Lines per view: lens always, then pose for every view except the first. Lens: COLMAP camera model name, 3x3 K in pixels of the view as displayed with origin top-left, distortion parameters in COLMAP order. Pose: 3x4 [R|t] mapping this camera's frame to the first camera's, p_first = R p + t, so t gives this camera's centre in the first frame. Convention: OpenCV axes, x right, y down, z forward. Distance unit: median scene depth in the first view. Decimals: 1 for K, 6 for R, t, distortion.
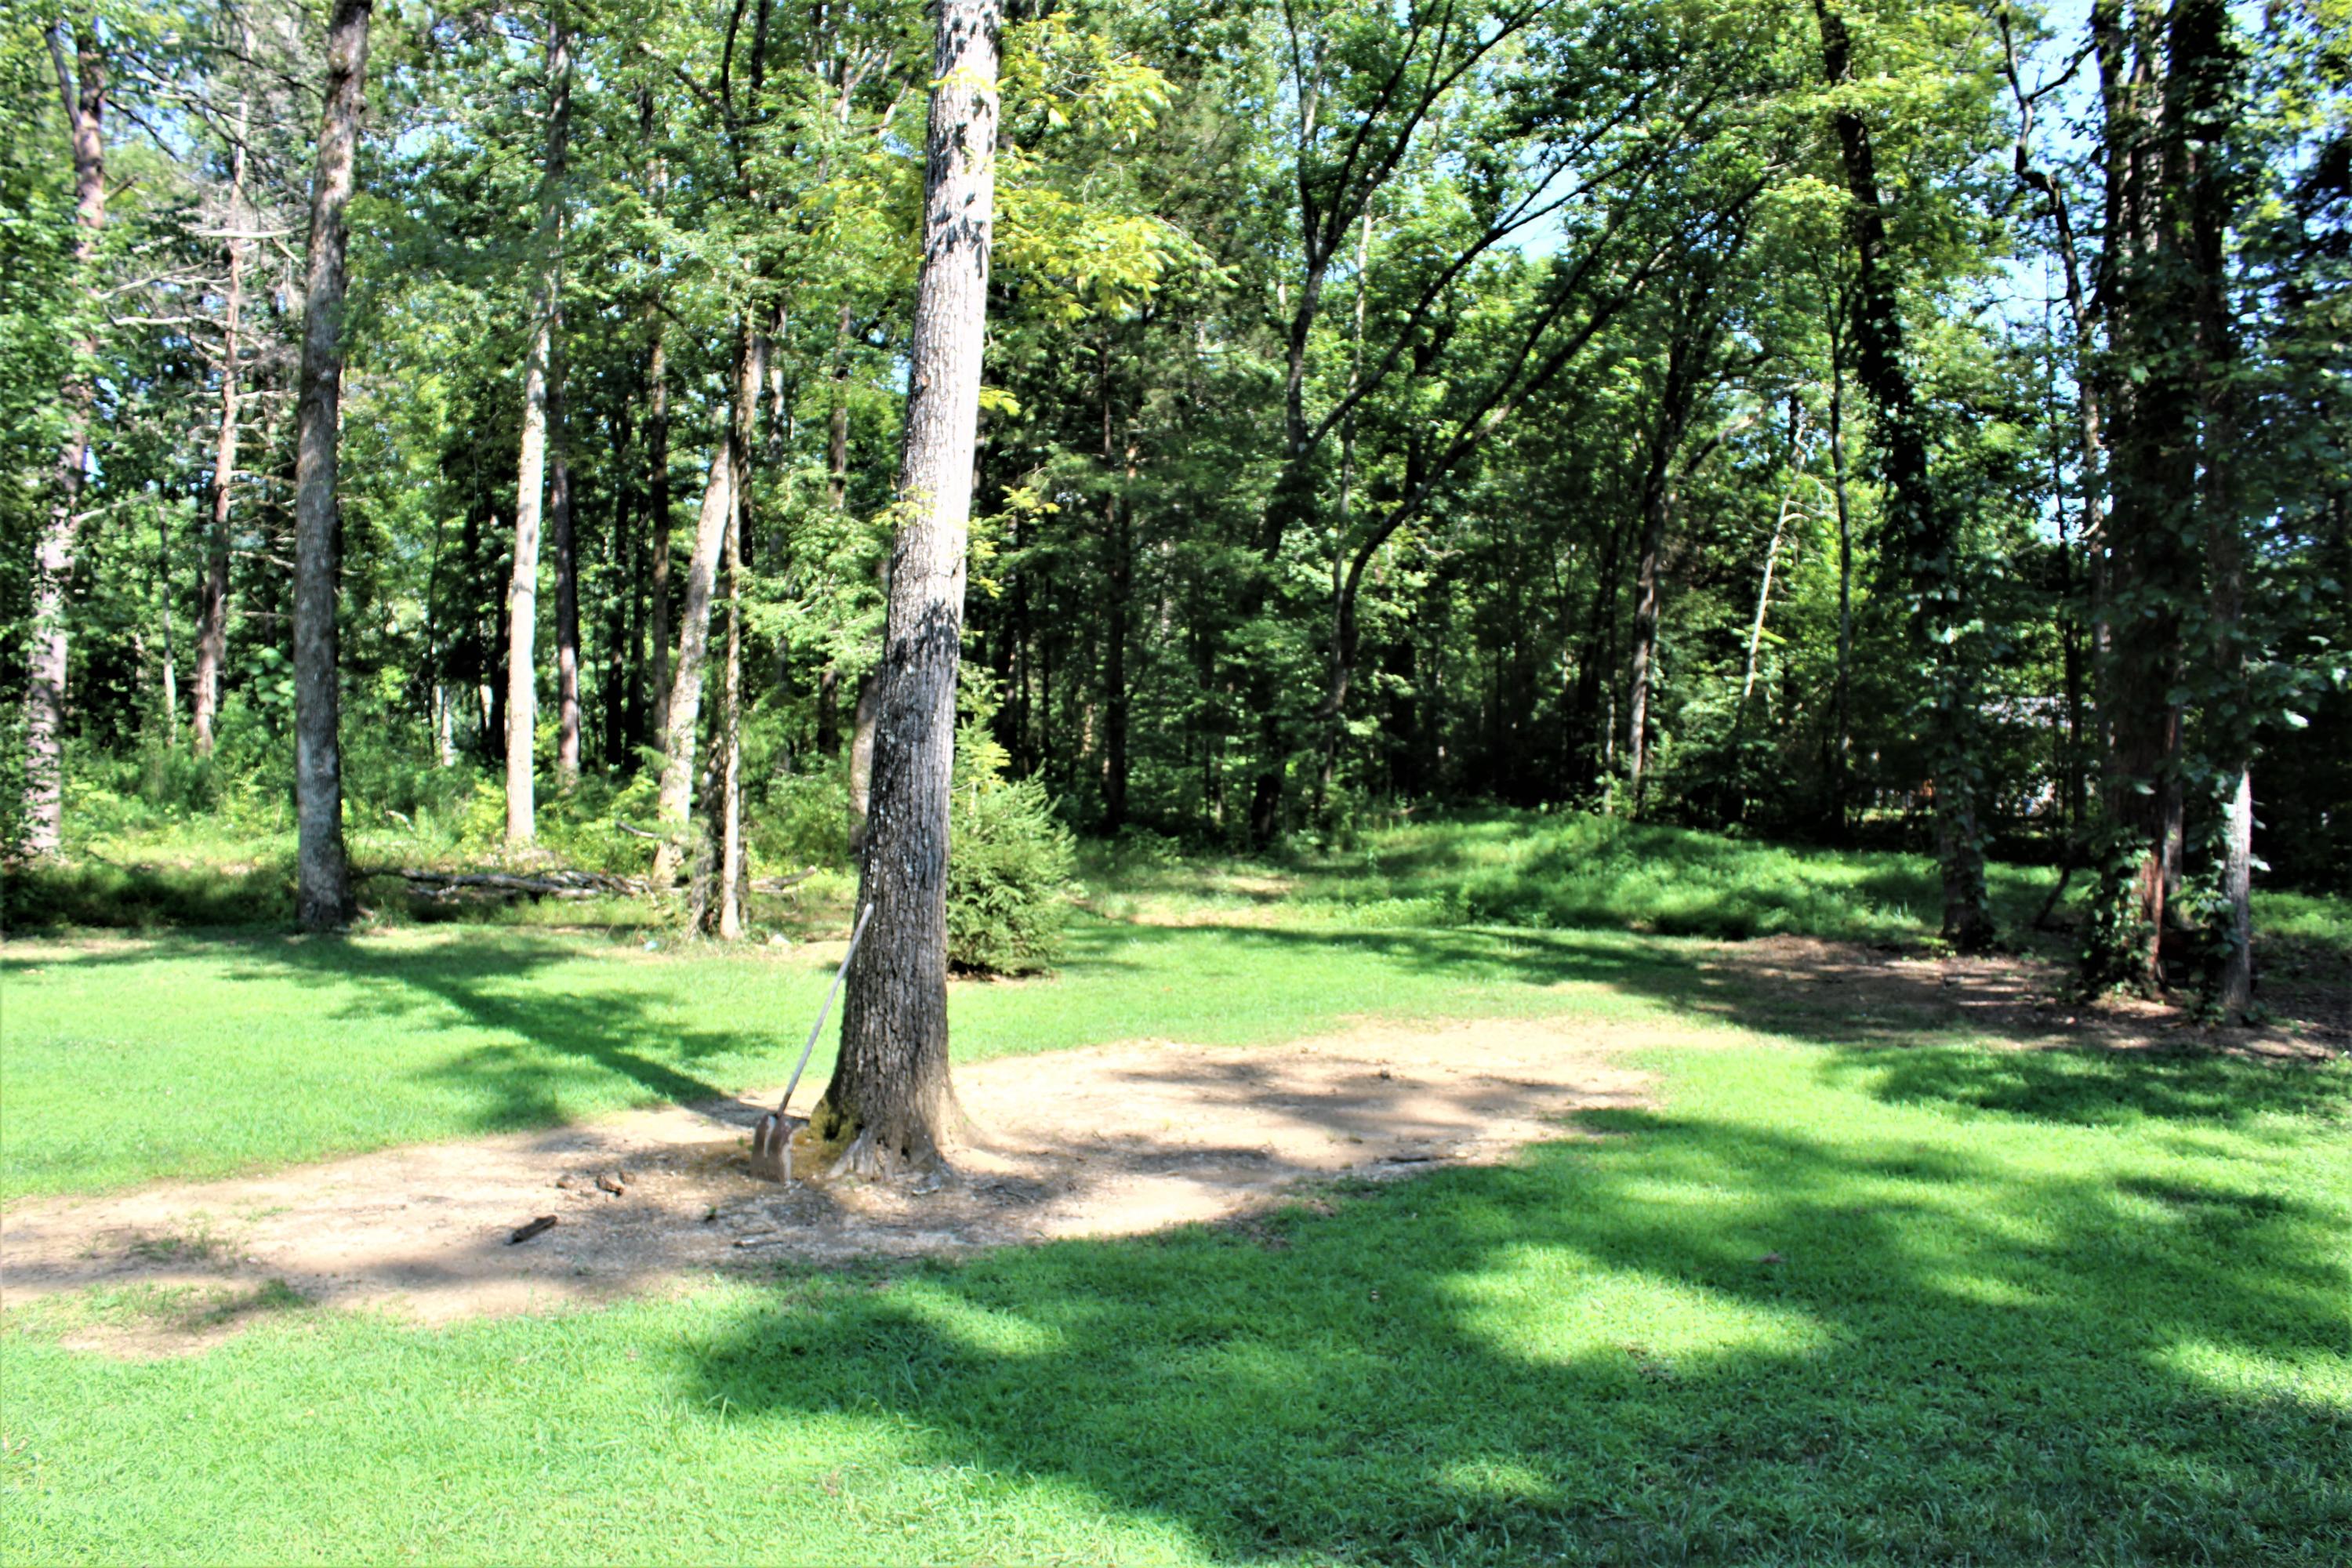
lens RADIAL K [[1960.6, 0, 1185.0], [0, 1960.6, 793.2], [0, 0, 1]] dist [-0.173739, 0.172032]
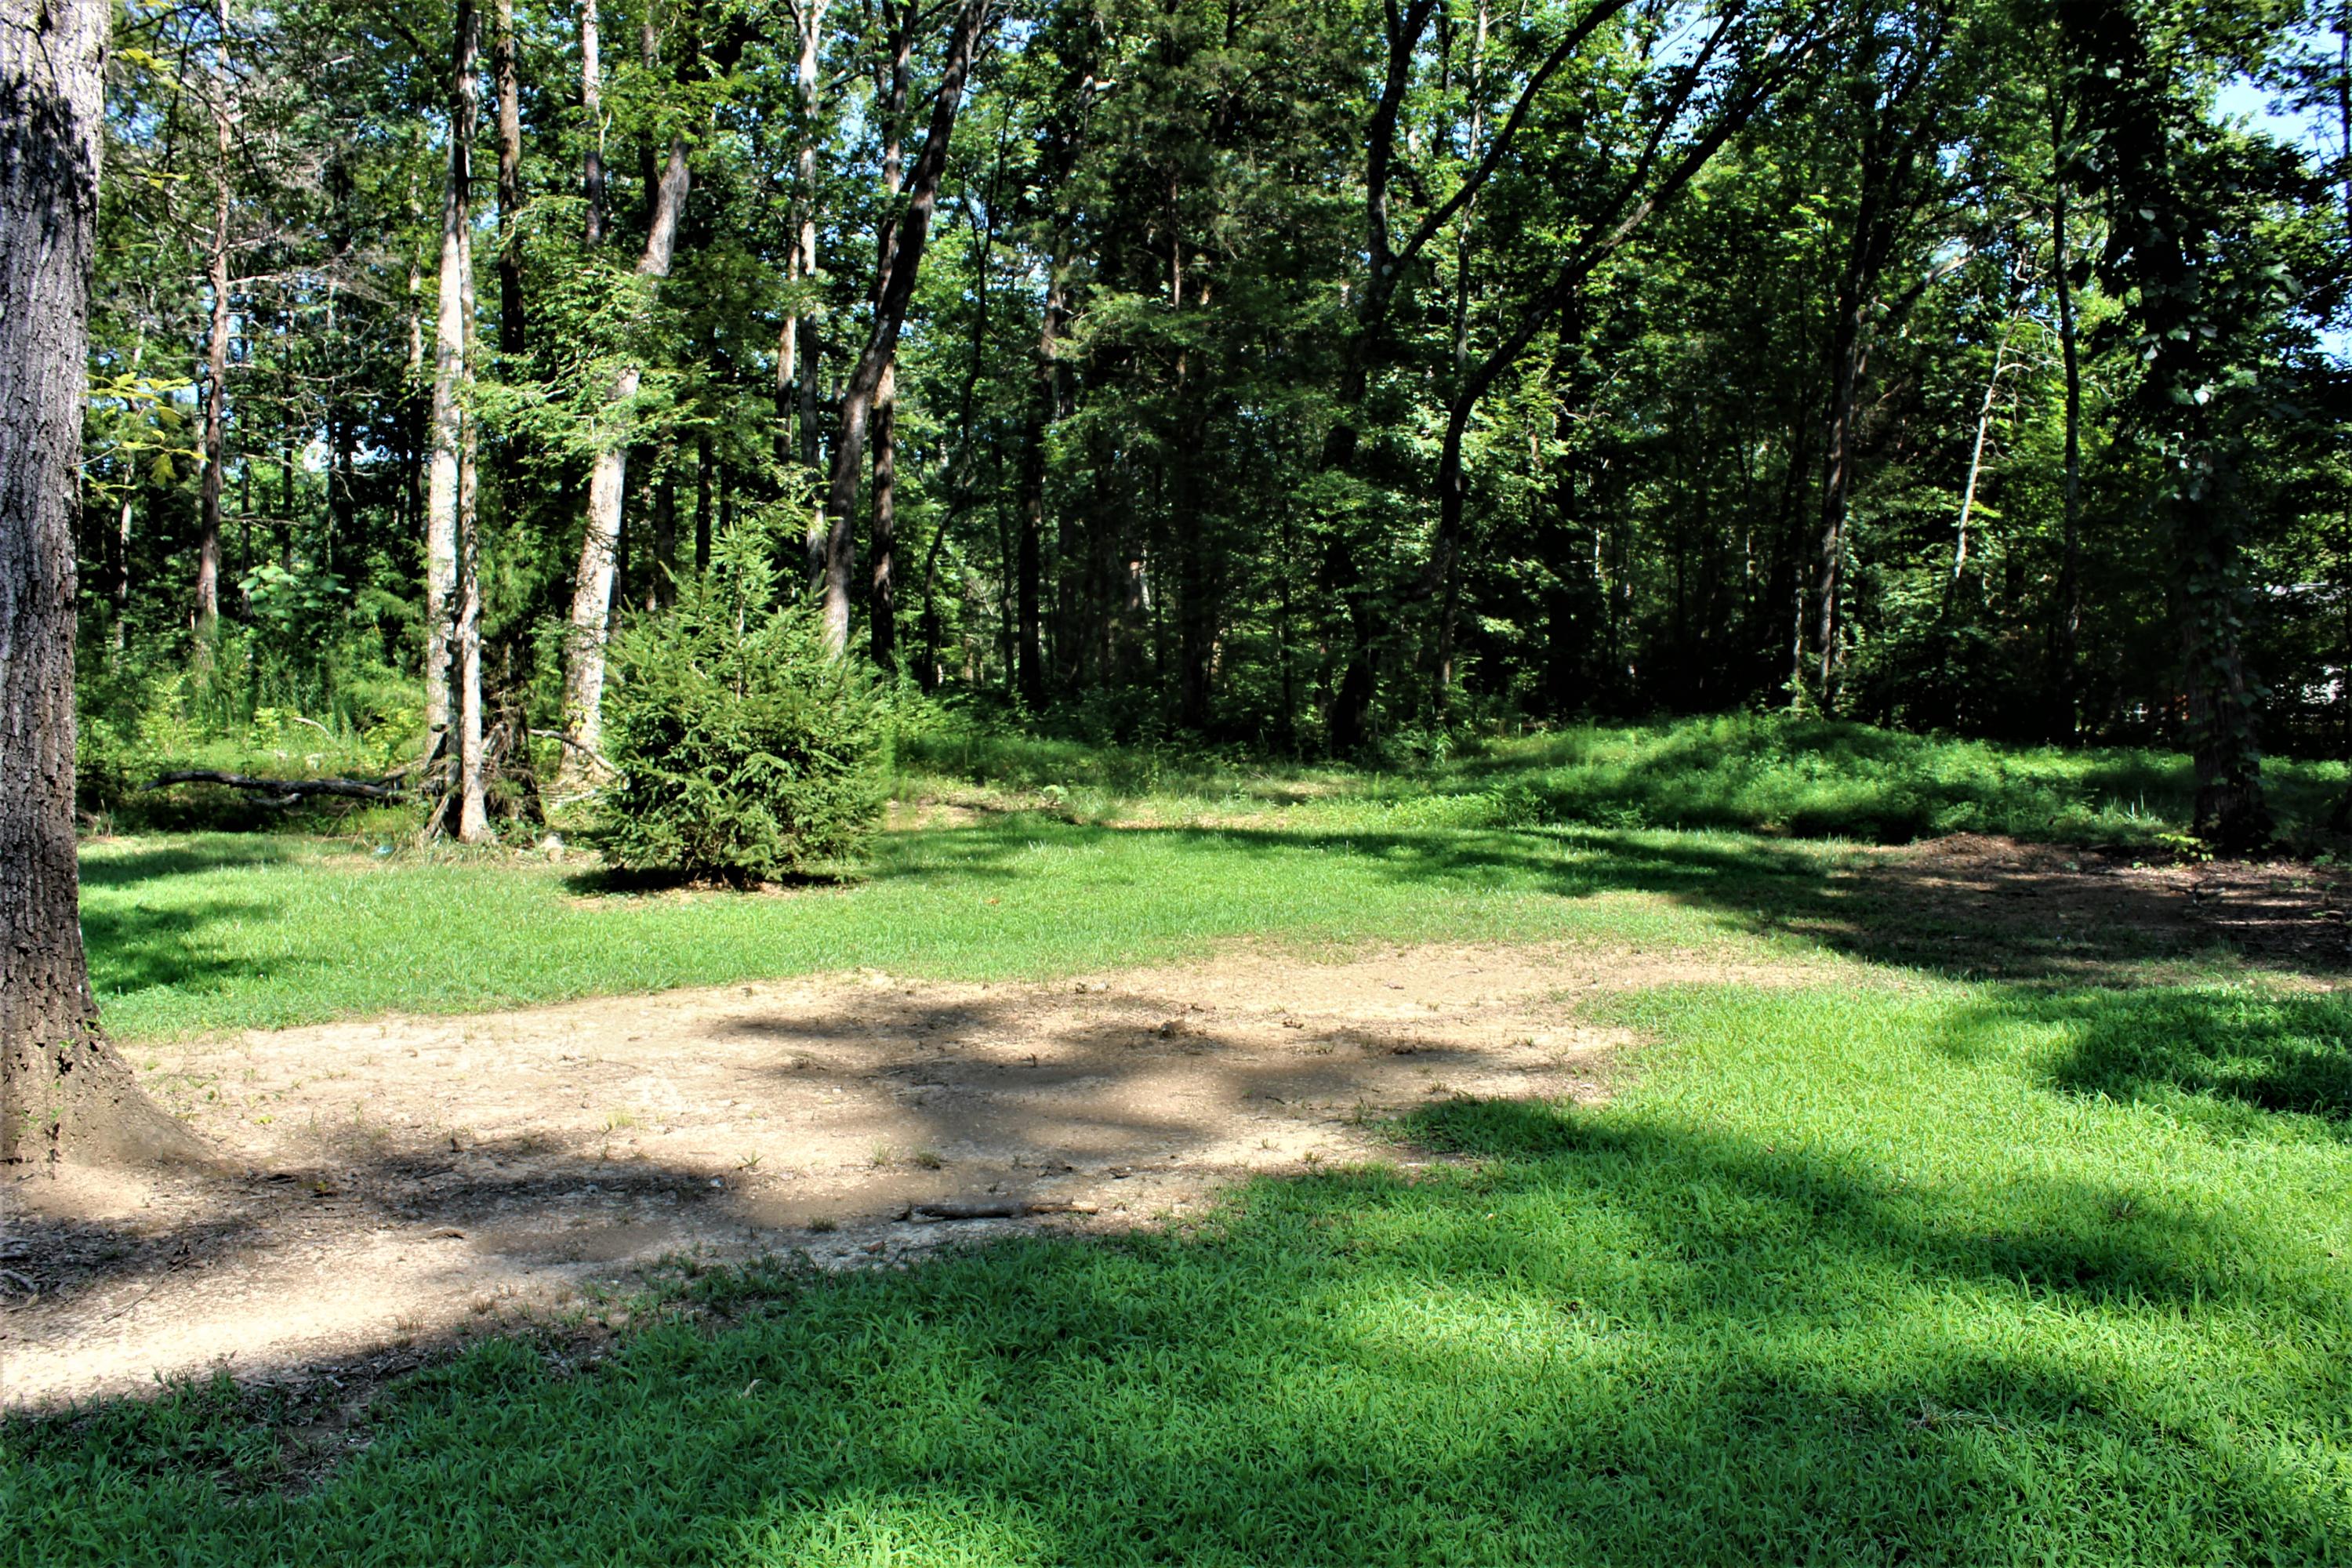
lens RADIAL K [[1947.3, 0, 1173.7], [0, 1947.3, 807.9], [0, 0, 1]] dist [-0.163526, 0.163524]
pose [[0.992272, -0.009937, -0.123683, 0.115782], [0.014022, 0.999383, 0.032205, 0.039629], [0.123287, -0.033690, 0.991799, 0.283975]]
